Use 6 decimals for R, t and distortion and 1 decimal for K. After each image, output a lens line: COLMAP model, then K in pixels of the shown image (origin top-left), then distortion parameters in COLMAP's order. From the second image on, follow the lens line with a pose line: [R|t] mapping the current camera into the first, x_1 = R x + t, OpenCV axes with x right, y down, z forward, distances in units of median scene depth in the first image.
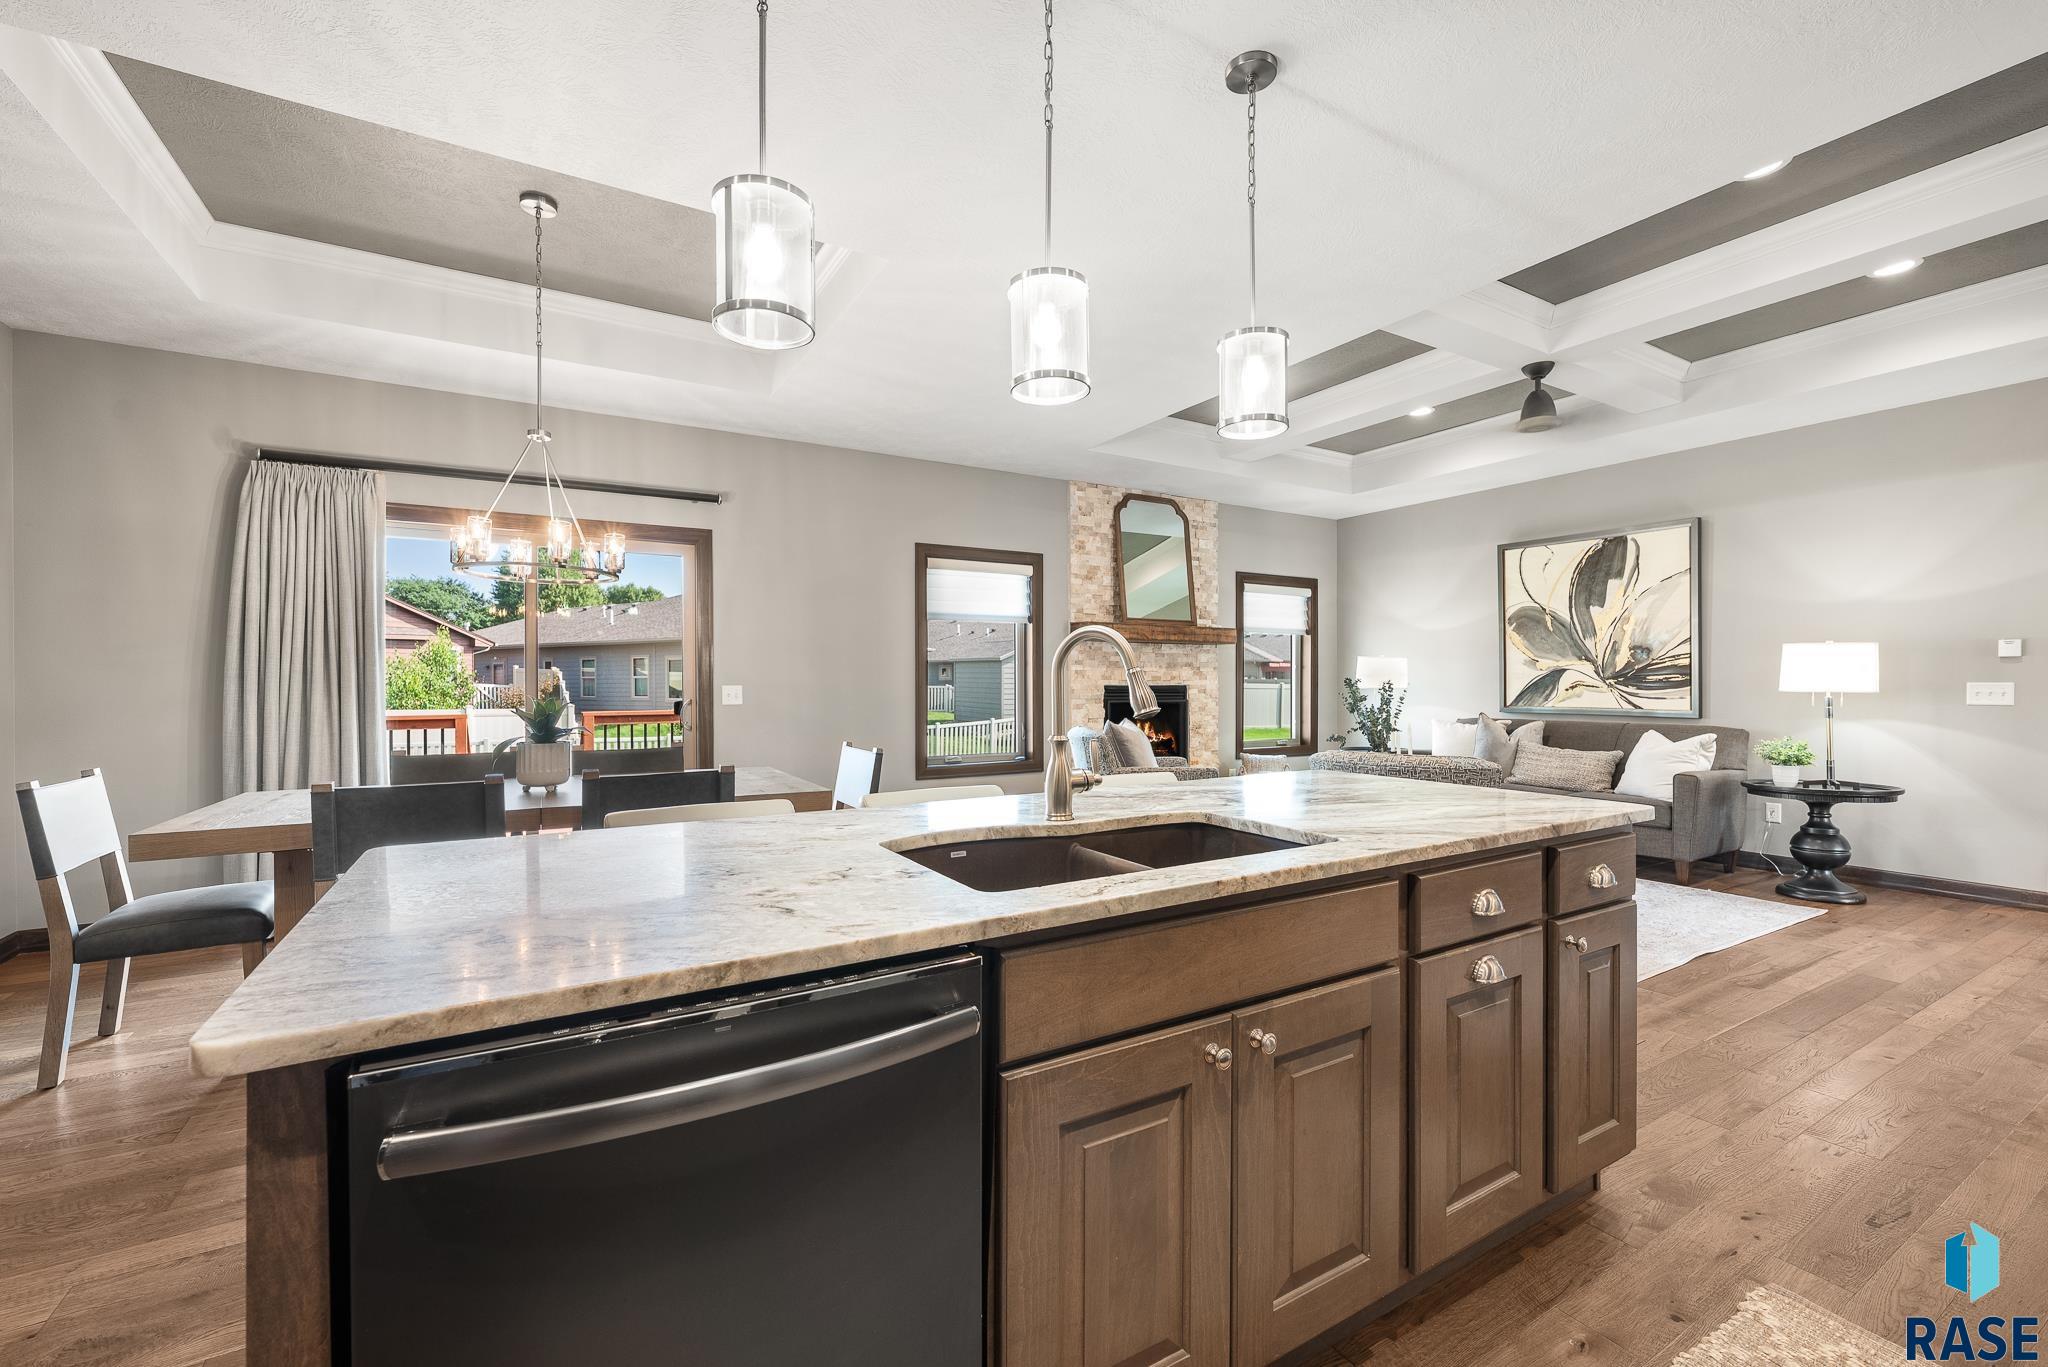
lens RADIAL K [[830.3, 0, 1002.0], [0, 830.3, 687.5], [0, 0, 1]] dist [-0.000555, -0.000313]
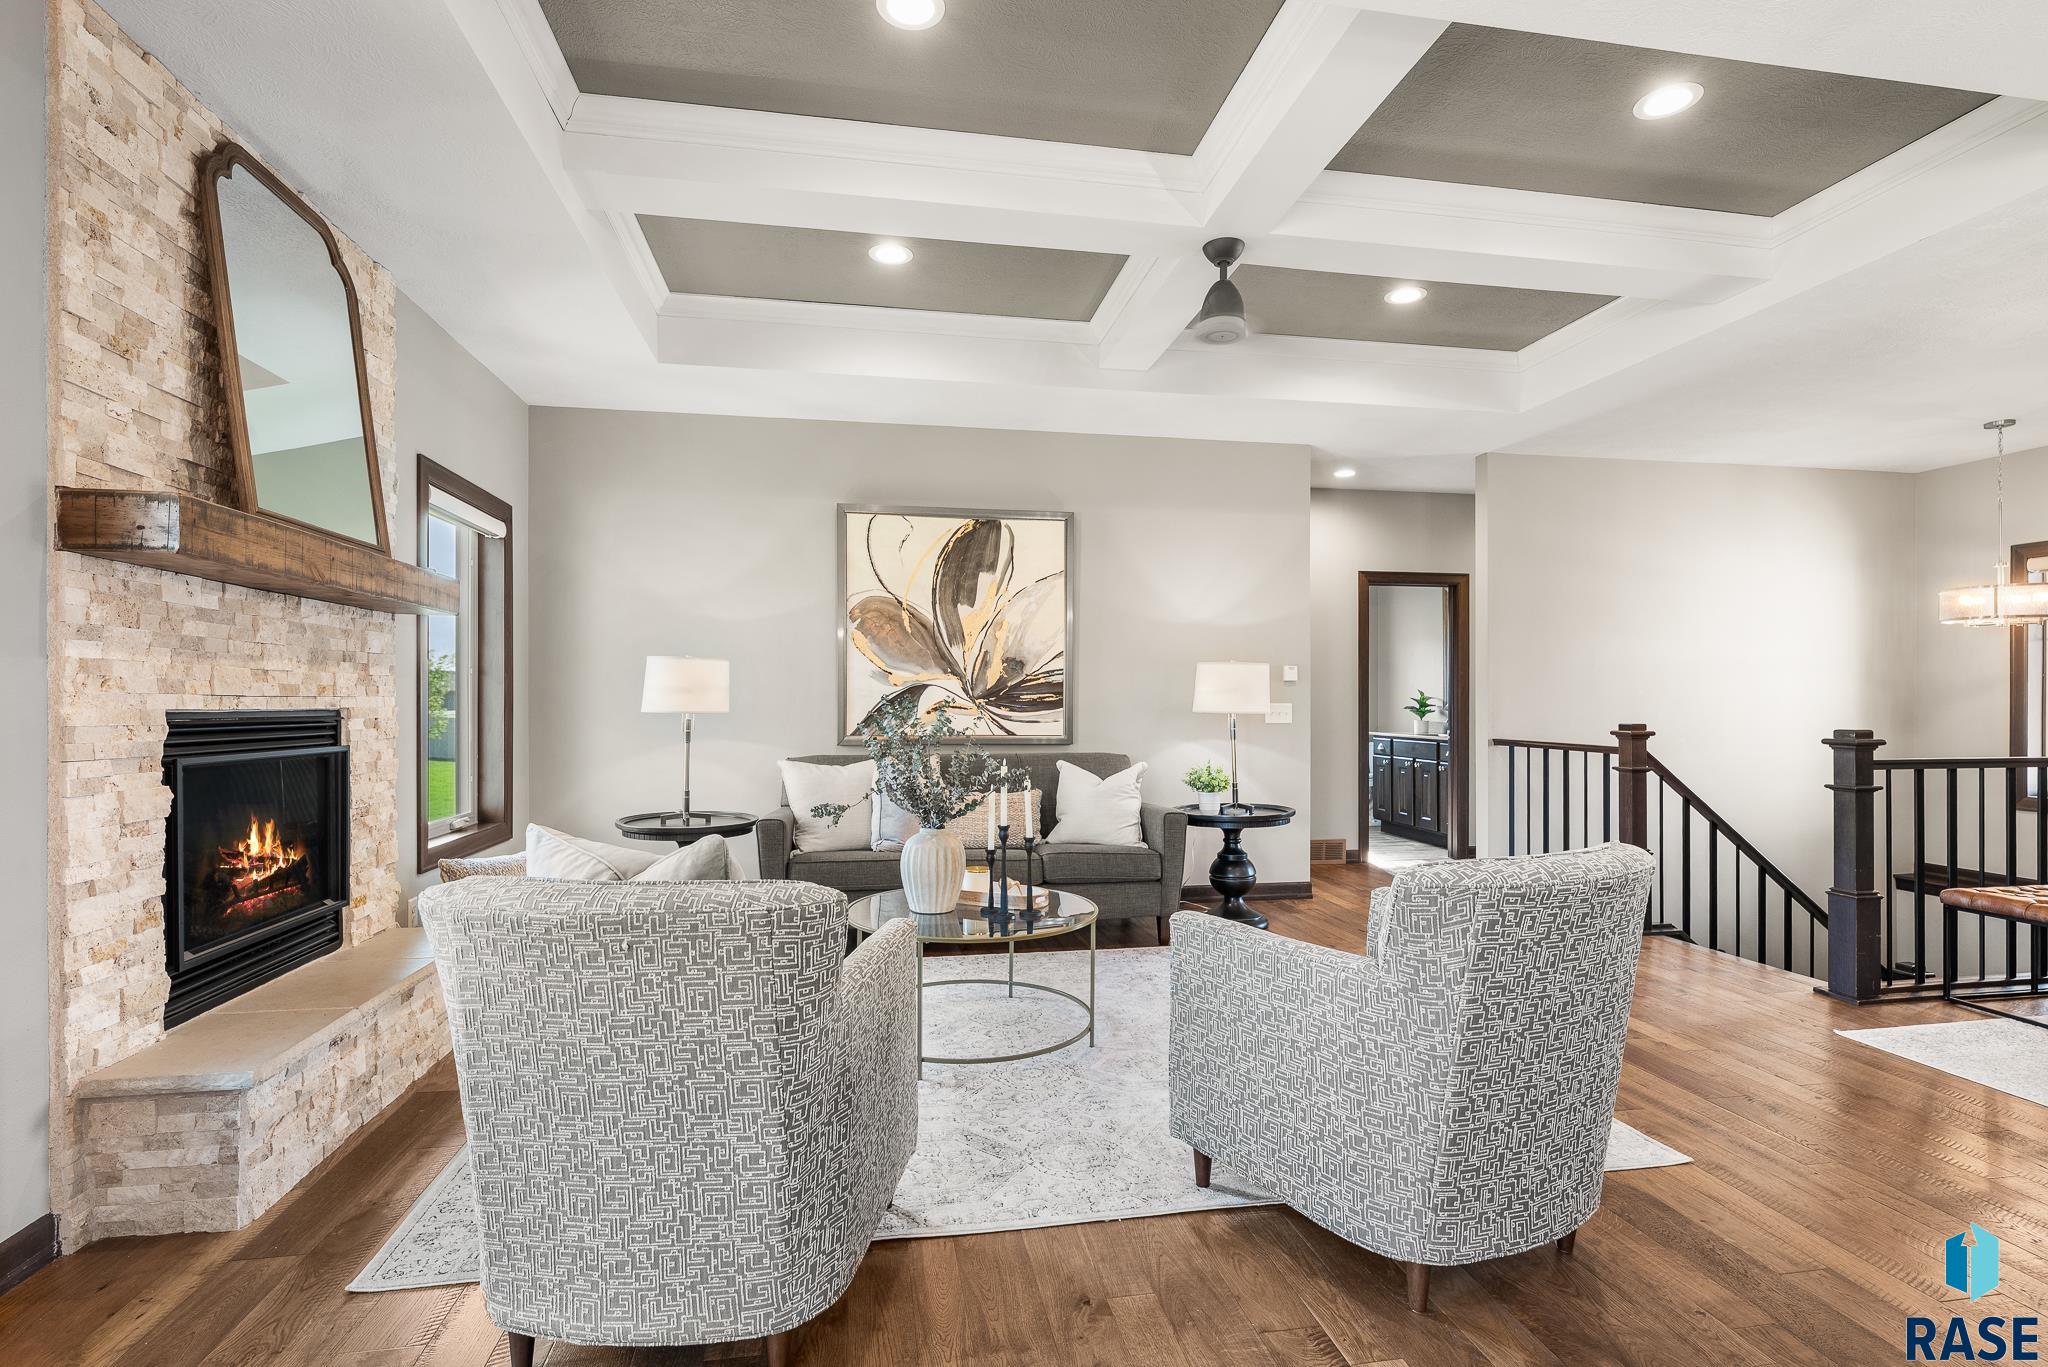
lens RADIAL K [[975.0, 0, 1028.6], [0, 975.0, 701.7], [0, 0, 1]] dist [-0.000008, -0.000294]
pose [[0.337940, 0.000525, 0.941168, -0.124423], [0.002881, 0.999995, -0.001593, -0.005289], [-0.941163, 0.003250, 0.337937, 0.634359]]
